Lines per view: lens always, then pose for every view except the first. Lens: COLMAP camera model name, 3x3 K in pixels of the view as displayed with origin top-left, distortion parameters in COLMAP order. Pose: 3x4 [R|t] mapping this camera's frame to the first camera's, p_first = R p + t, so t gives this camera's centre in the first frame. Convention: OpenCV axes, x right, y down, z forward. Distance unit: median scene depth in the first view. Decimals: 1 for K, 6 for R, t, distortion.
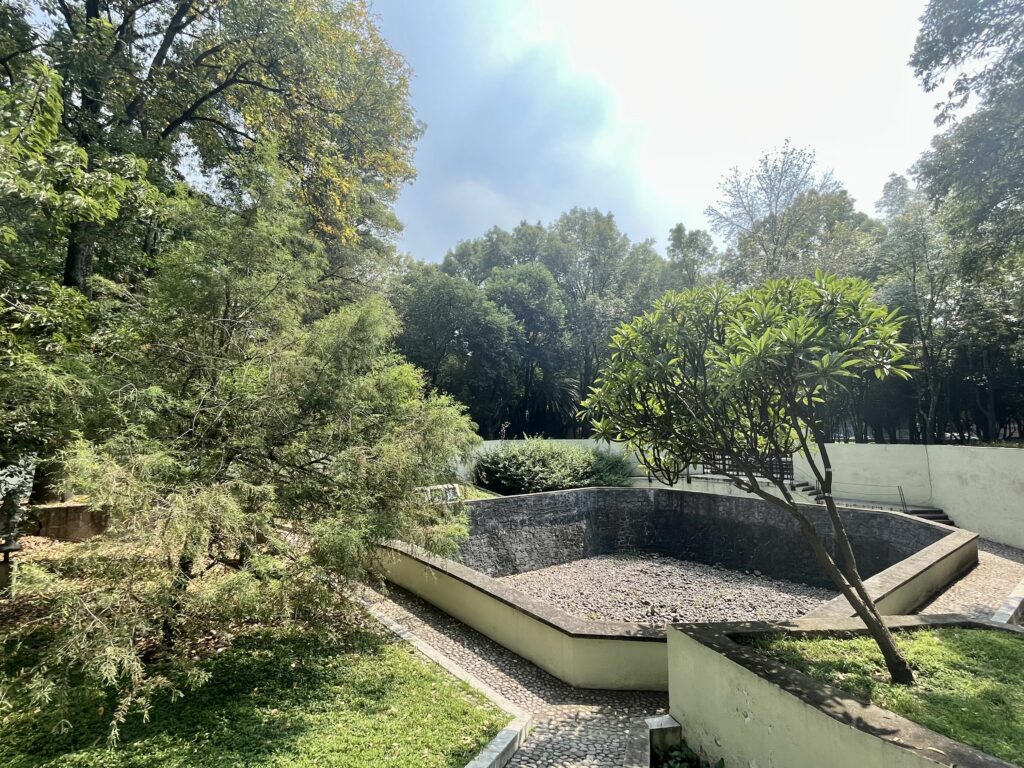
lens RADIAL K [[515.6, 0, 512.0], [0, 515.6, 388.2], [0, 0, 1]] dist [-0.014068, 0.008933]
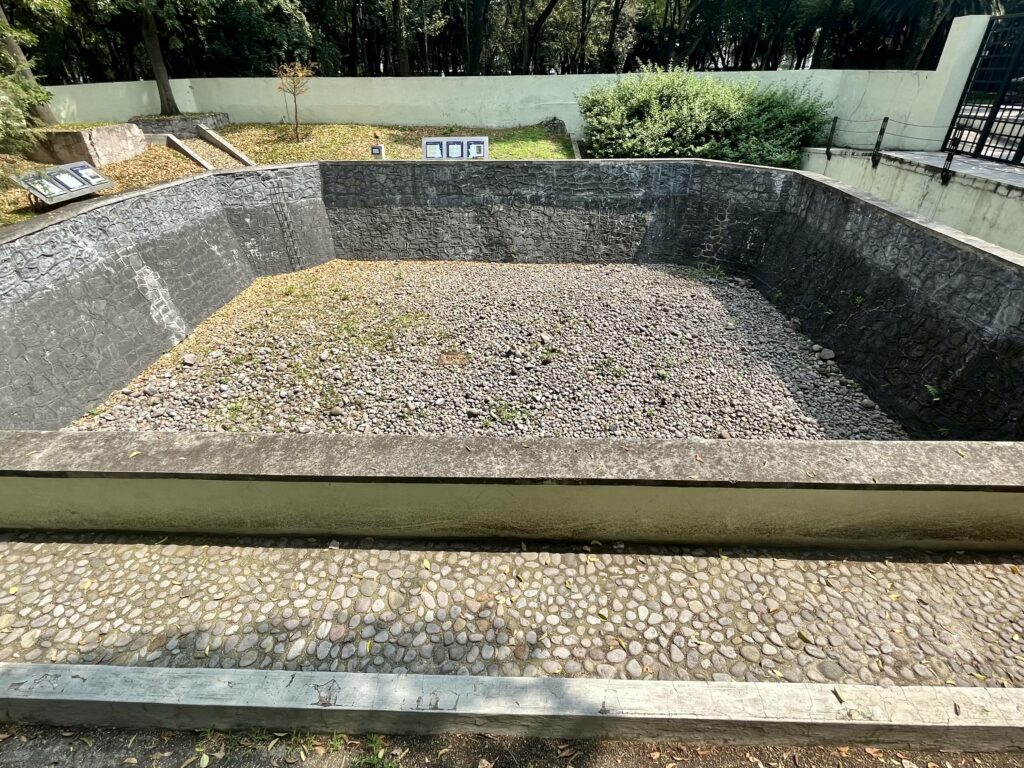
lens RADIAL K [[515.6, 0, 512.8], [0, 515.6, 382.3], [0, 0, 1]] dist [-0.014068, 0.008933]
pose [[0.737979, 0.341931, -0.581782, 0.501726], [0.070392, 0.818415, 0.570299, 0.049584], [0.671142, -0.461822, 0.579904, 0.411698]]
